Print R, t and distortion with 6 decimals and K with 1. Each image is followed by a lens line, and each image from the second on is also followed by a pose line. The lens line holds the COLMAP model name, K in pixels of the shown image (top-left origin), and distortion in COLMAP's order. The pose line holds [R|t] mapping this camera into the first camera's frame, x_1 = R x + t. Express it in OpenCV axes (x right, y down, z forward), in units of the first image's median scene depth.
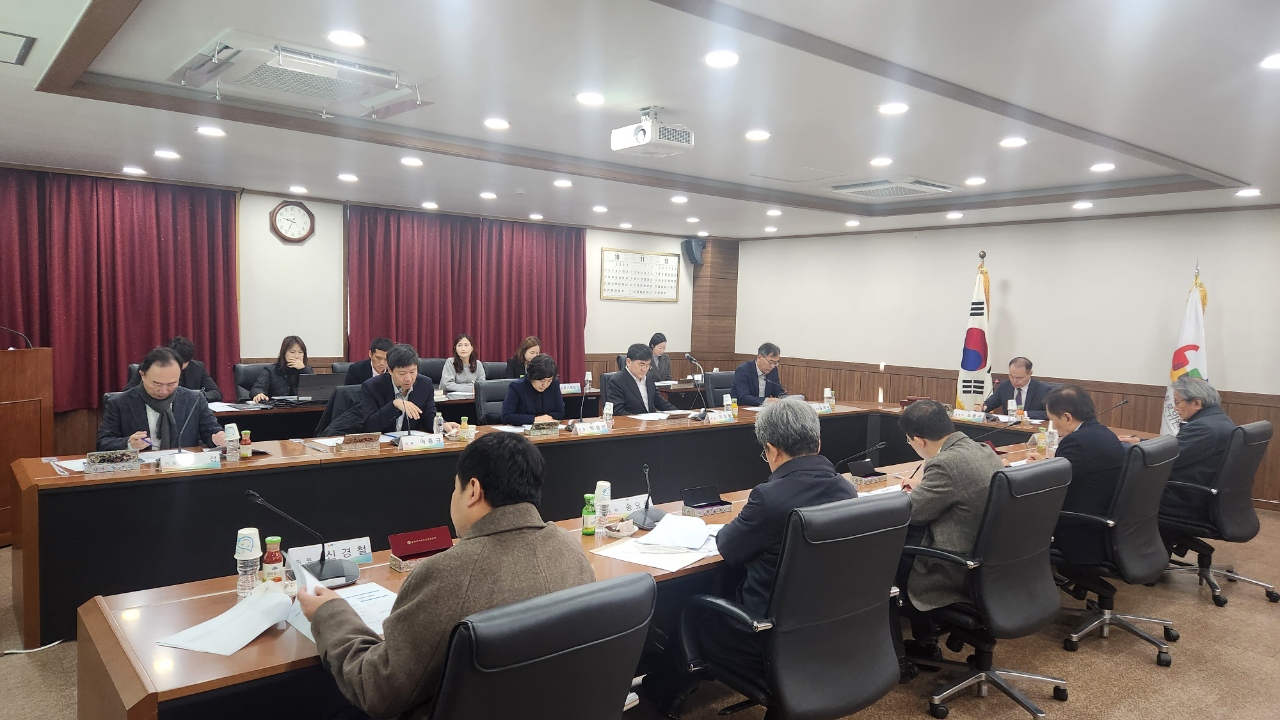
lens RADIAL K [[848.4, 0, 646.7], [0, 848.4, 352.9], [0, 0, 1]] dist [0.080952, -0.056925]
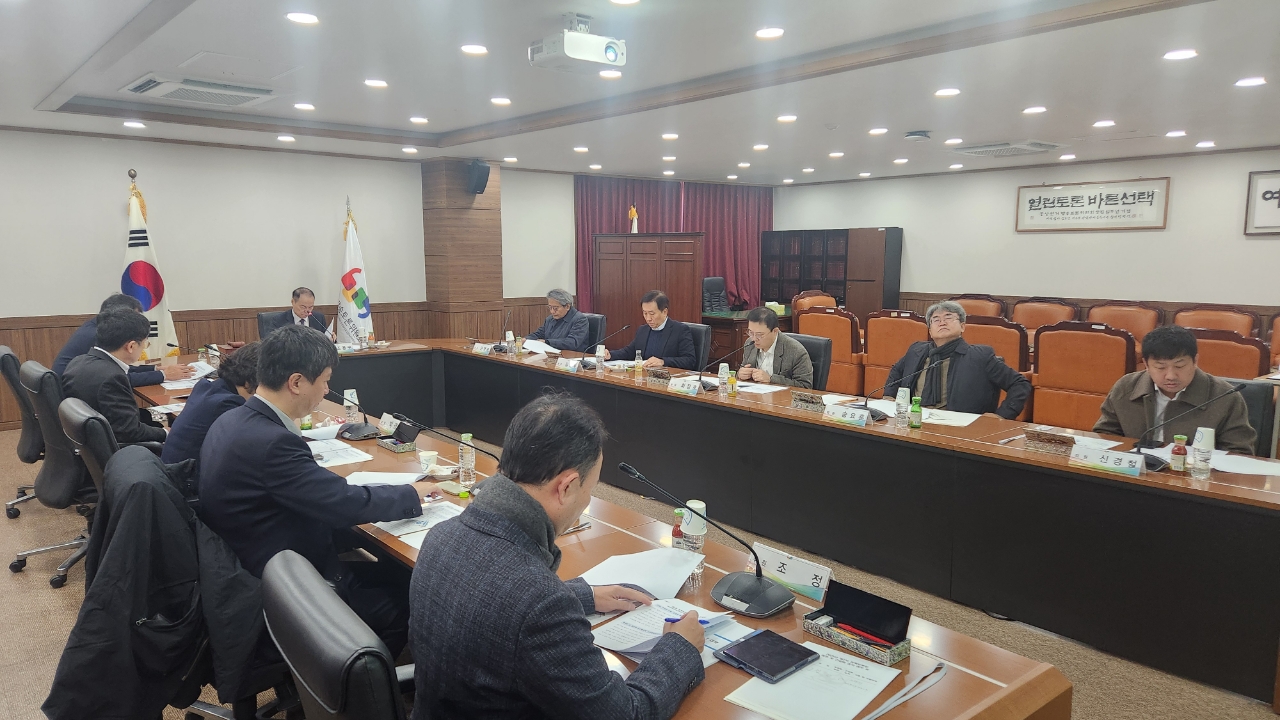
lens RADIAL K [[848.4, 0, 628.7], [0, 848.4, 359.2], [0, 0, 1]] dist [0.080952, -0.056925]
pose [[-0.001411, -0.153453, 0.988155, -0.541382], [0.049565, 0.986931, 0.153334, -0.045433], [-0.998770, 0.049194, 0.006213, 0.576687]]
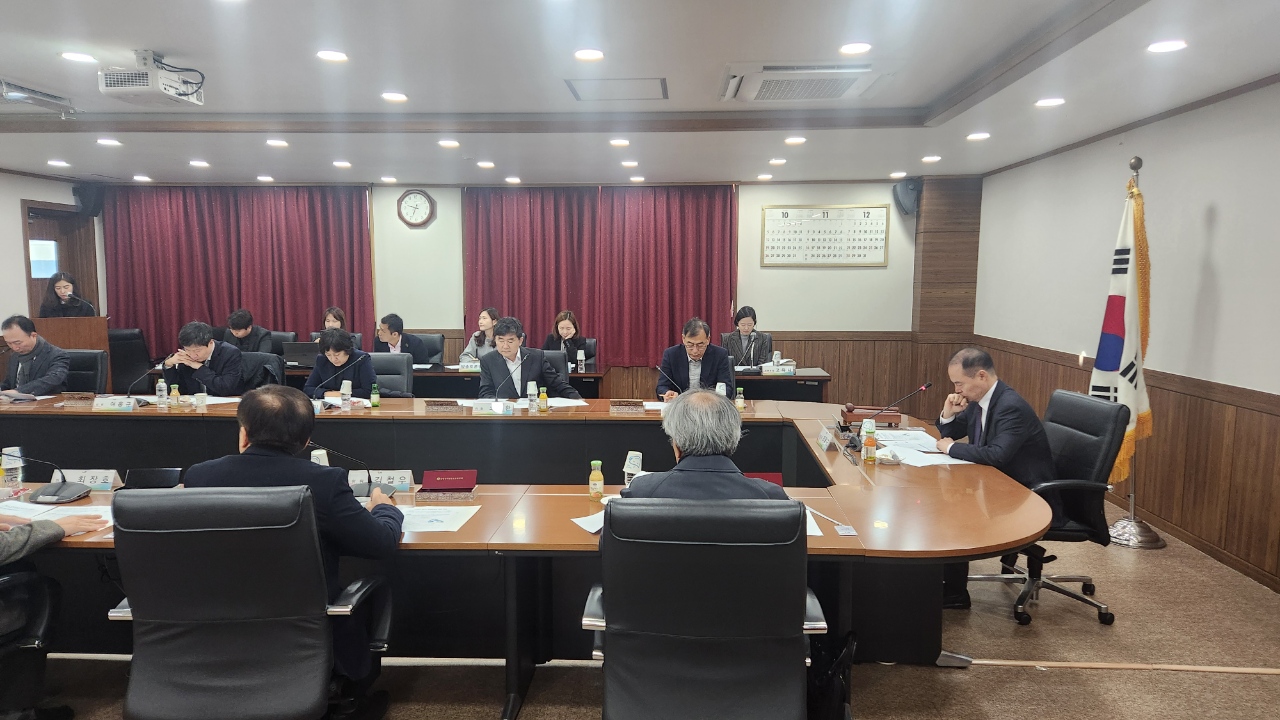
lens RADIAL K [[848.4, 0, 636.7], [0, 848.4, 362.6], [0, 0, 1]] dist [0.080952, -0.056925]
pose [[0.726453, 0.042706, -0.685887, 0.614418], [-0.015371, 0.998827, 0.045911, -0.006483], [0.687044, -0.022810, 0.726258, 0.406584]]
